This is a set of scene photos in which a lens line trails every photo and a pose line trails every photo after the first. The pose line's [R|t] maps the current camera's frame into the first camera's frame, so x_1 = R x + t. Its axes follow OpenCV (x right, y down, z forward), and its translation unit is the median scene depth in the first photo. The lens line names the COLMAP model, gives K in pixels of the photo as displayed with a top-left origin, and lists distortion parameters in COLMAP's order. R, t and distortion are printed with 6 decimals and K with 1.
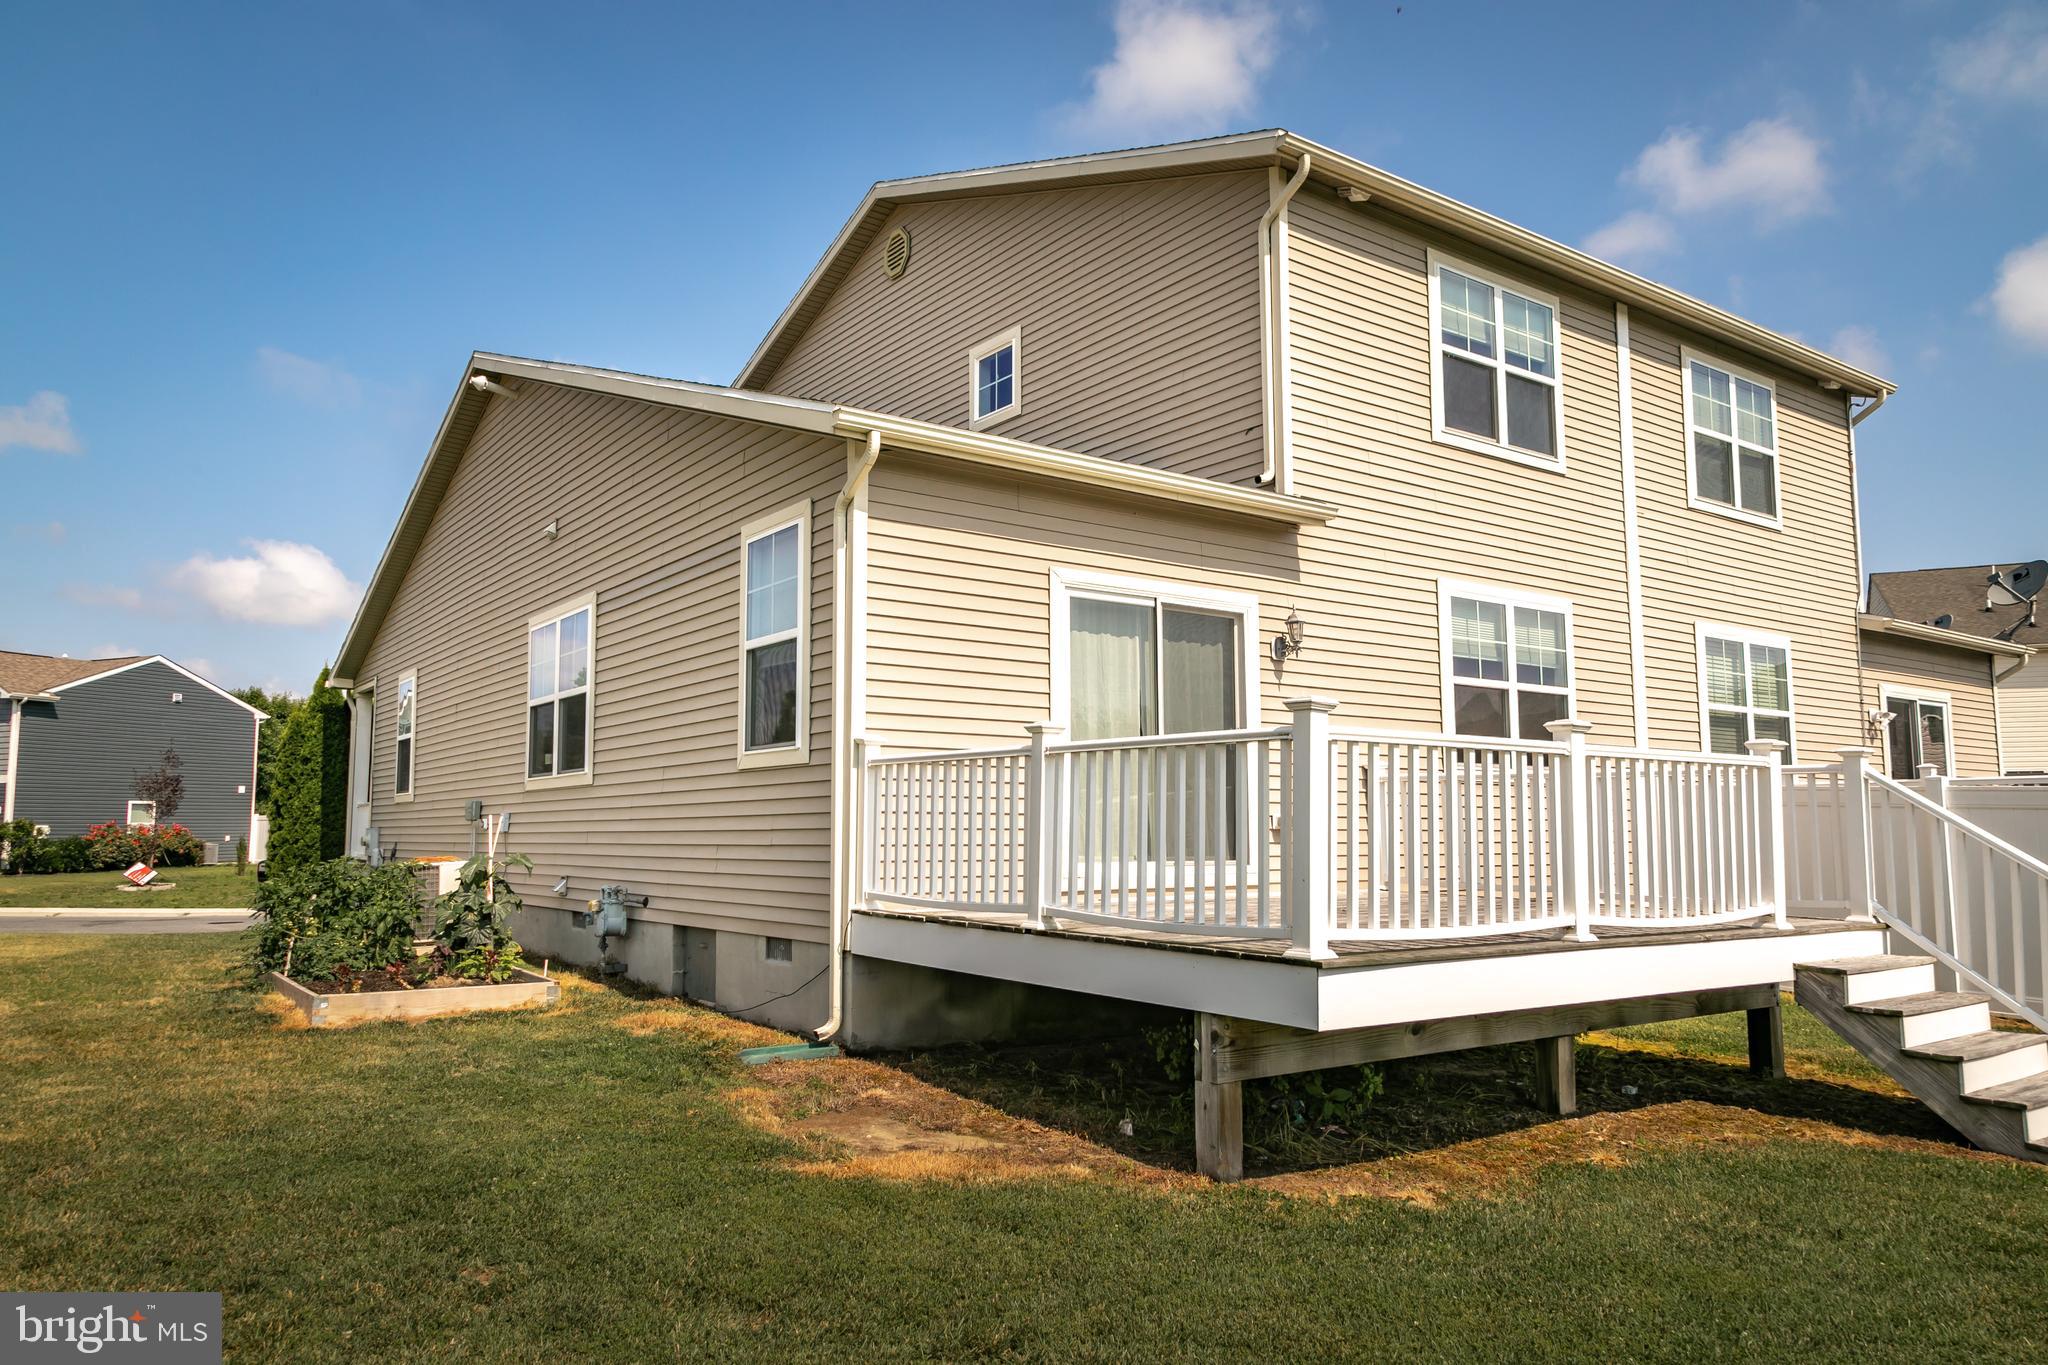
lens RADIAL K [[1374.9, 0, 972.4], [0, 1374.9, 710.9], [0, 0, 1]] dist [0.005238, 0.004687]
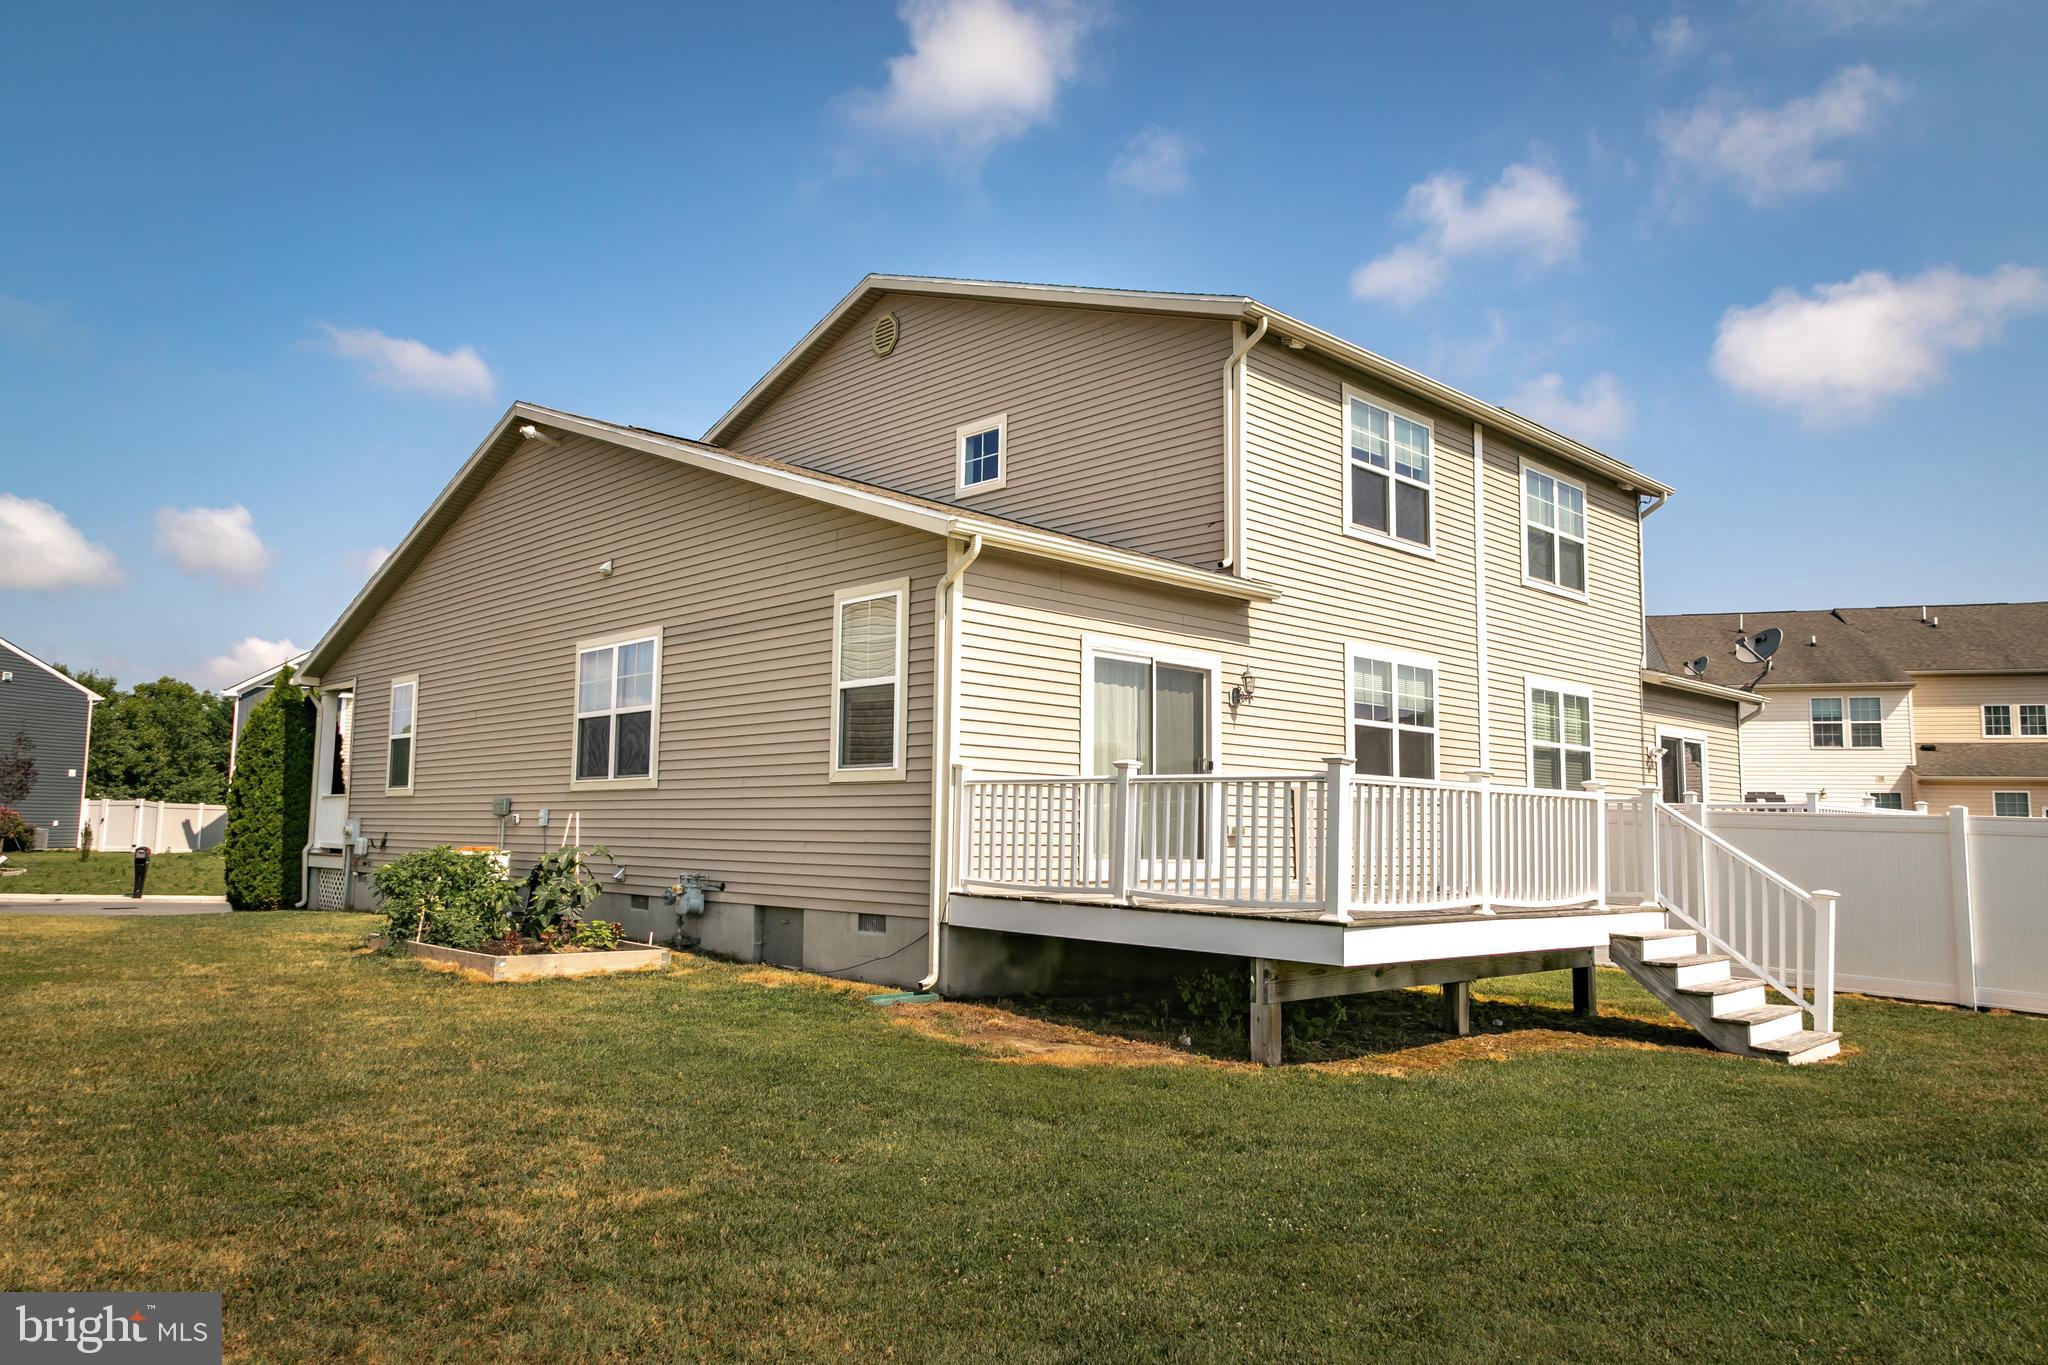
lens RADIAL K [[1374.9, 0, 972.4], [0, 1374.9, 710.9], [0, 0, 1]] dist [0.005238, 0.004687]
pose [[0.991307, 0.027023, 0.128767, -0.184971], [-0.027302, 0.999627, 0.000407, -0.024802], [-0.128708, -0.003919, 0.991675, -0.249827]]
